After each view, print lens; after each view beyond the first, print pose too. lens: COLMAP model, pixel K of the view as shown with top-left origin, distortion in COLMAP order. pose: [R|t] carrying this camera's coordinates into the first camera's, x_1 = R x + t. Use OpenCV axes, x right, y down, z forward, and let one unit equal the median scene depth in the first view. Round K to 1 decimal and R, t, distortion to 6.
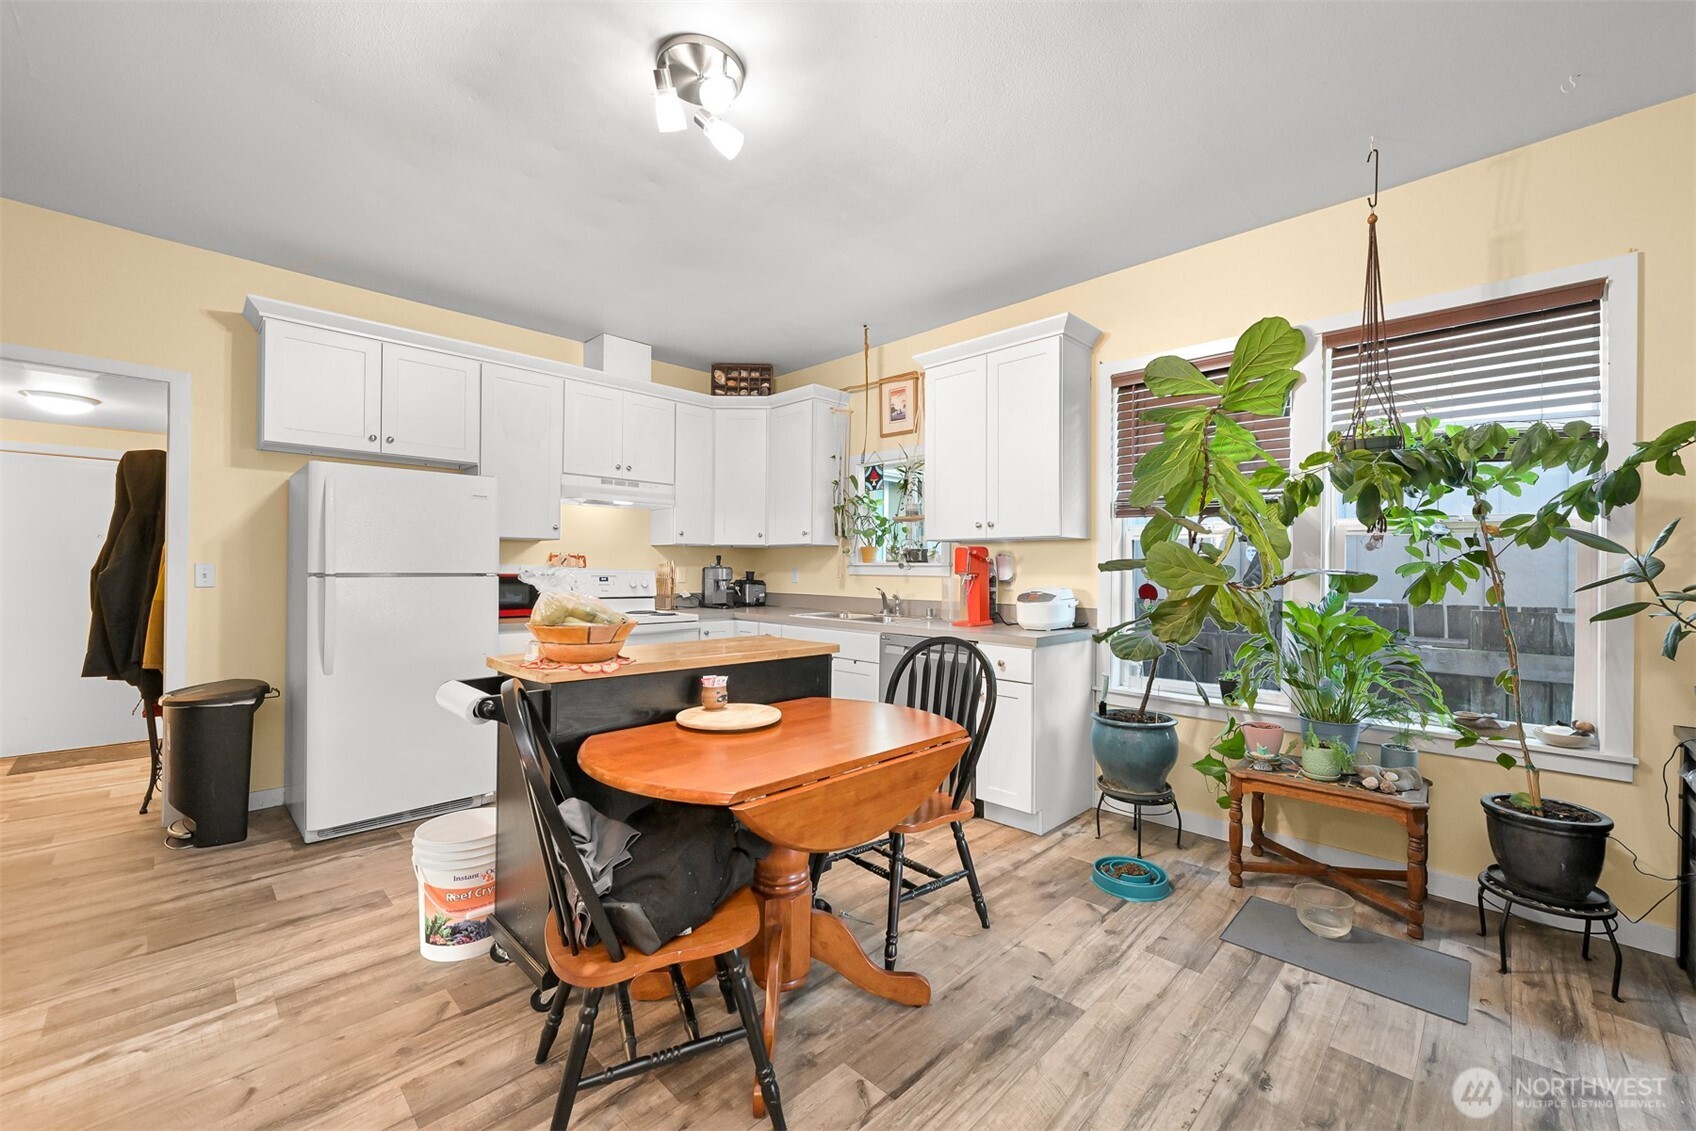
lens RADIAL K [[670.9, 0, 853.8], [0, 670.9, 567.2], [0, 0, 1]] dist [-0.000735, 0.000072]
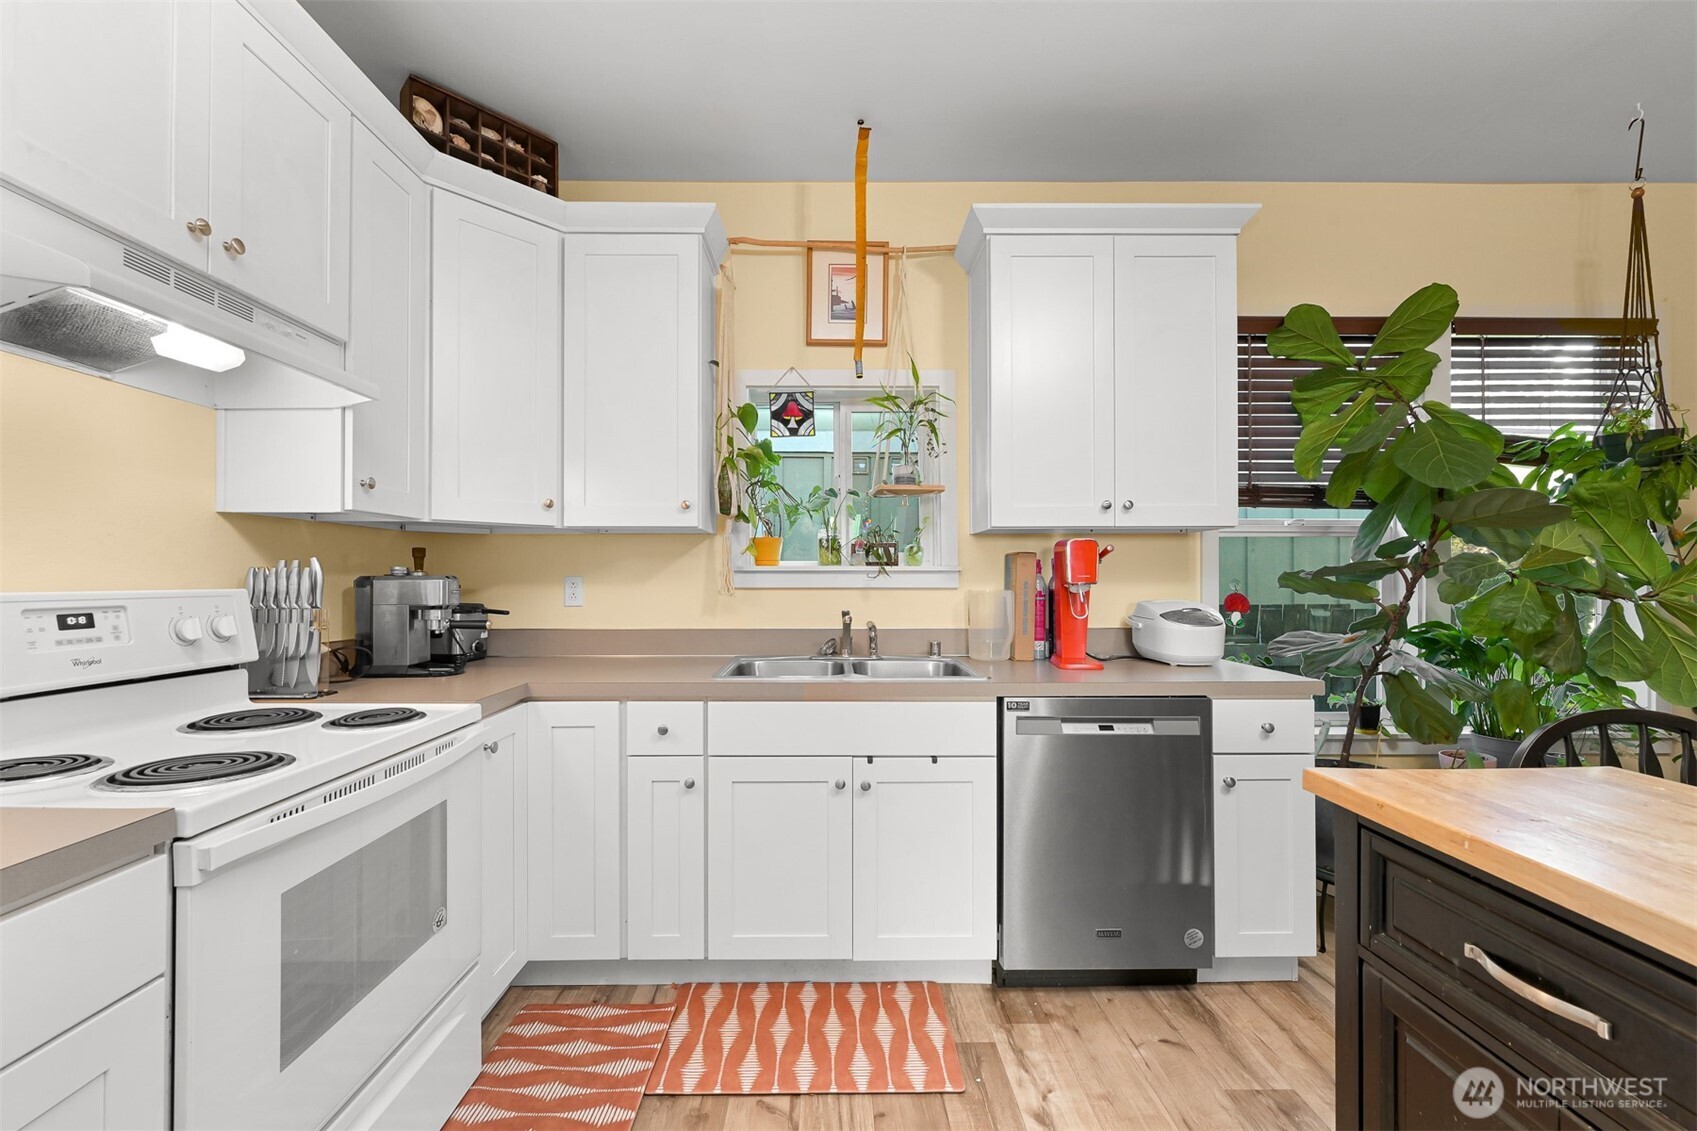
lens RADIAL K [[685.2, 0, 842.7], [0, 685.2, 572.1], [0, 0, 1]] dist [0.000477, -0.000014]
pose [[0.708439, -0.002598, 0.705767, -0.514668], [0.004640, 0.999989, -0.000978, -0.001261], [-0.705757, 0.003968, 0.708443, 0.847927]]
